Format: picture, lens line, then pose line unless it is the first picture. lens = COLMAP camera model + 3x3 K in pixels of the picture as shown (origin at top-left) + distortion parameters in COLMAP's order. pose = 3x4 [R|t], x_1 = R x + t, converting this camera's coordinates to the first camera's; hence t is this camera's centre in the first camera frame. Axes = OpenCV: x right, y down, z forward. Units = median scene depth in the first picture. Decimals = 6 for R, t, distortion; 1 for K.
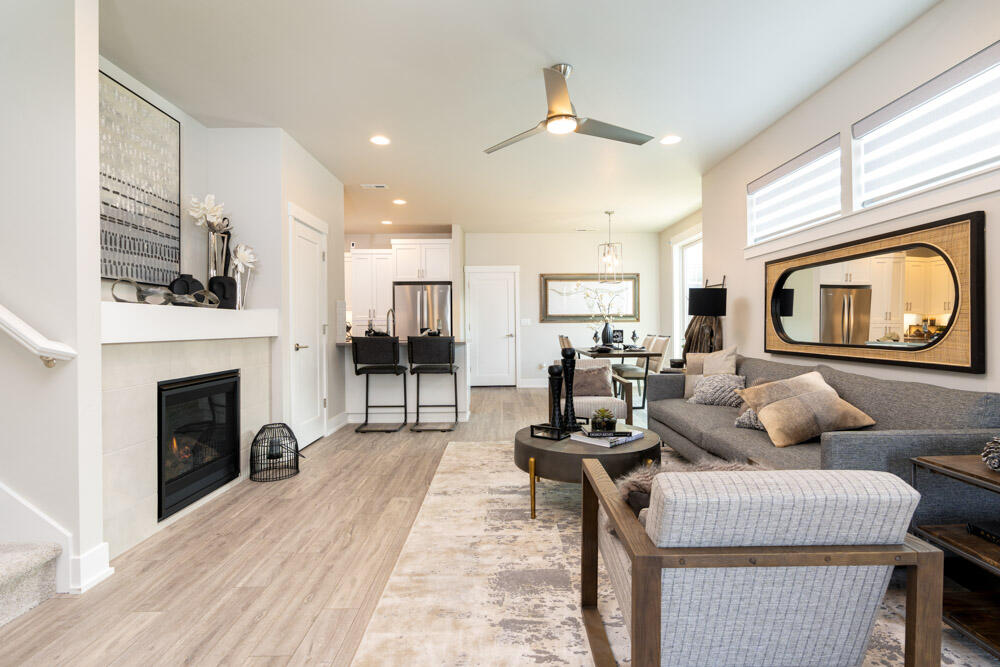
lens RADIAL K [[464.8, 0, 506.7], [0, 464.8, 330.6], [0, 0, 1]] dist [-0.005042, 0.001321]
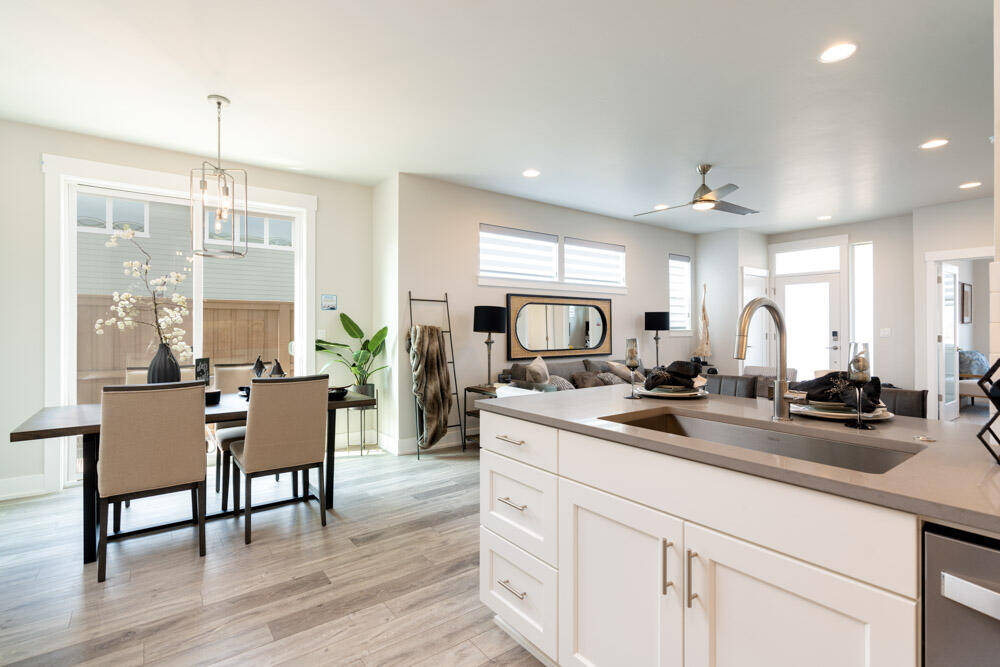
lens RADIAL K [[482.0, 0, 495.6], [0, 482.0, 328.6], [0, 0, 1]] dist [-0.009801, 0.002370]
pose [[-0.587793, 0.010072, 0.808948, -0.396098], [0.016353, 0.999866, -0.000567, -0.032704], [-0.808846, 0.012895, -0.587879, 1.333211]]
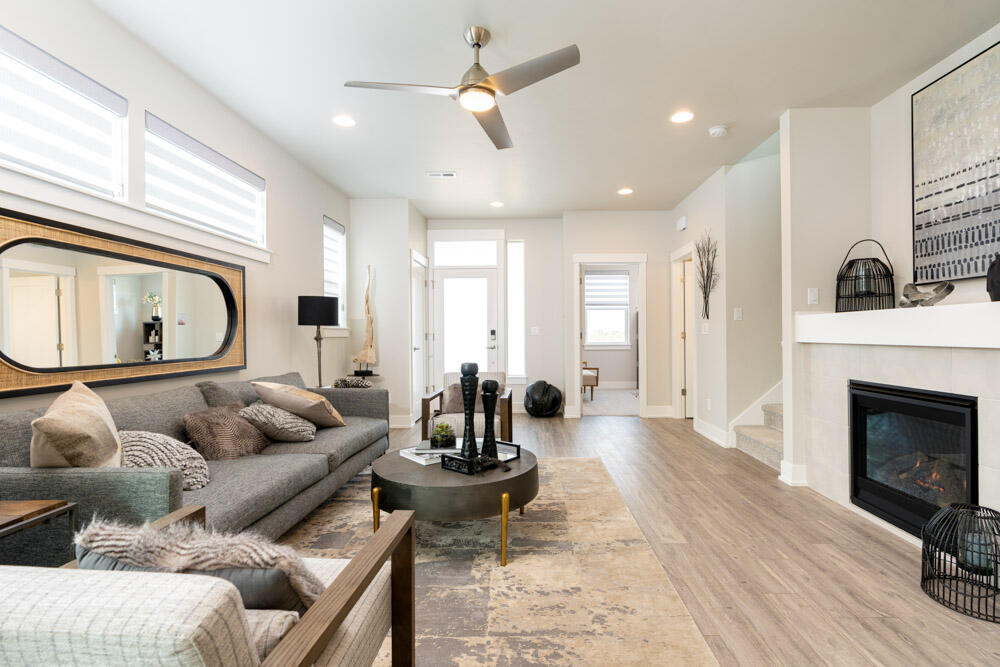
lens RADIAL K [[464.8, 0, 517.2], [0, 464.8, 333.7], [0, 0, 1]] dist [-0.005042, 0.001321]
pose [[-0.999174, 0.014367, 0.037999, 0.010032], [0.014711, 0.999853, 0.008778, -0.010992], [-0.037868, 0.009330, -0.999239, 1.014195]]
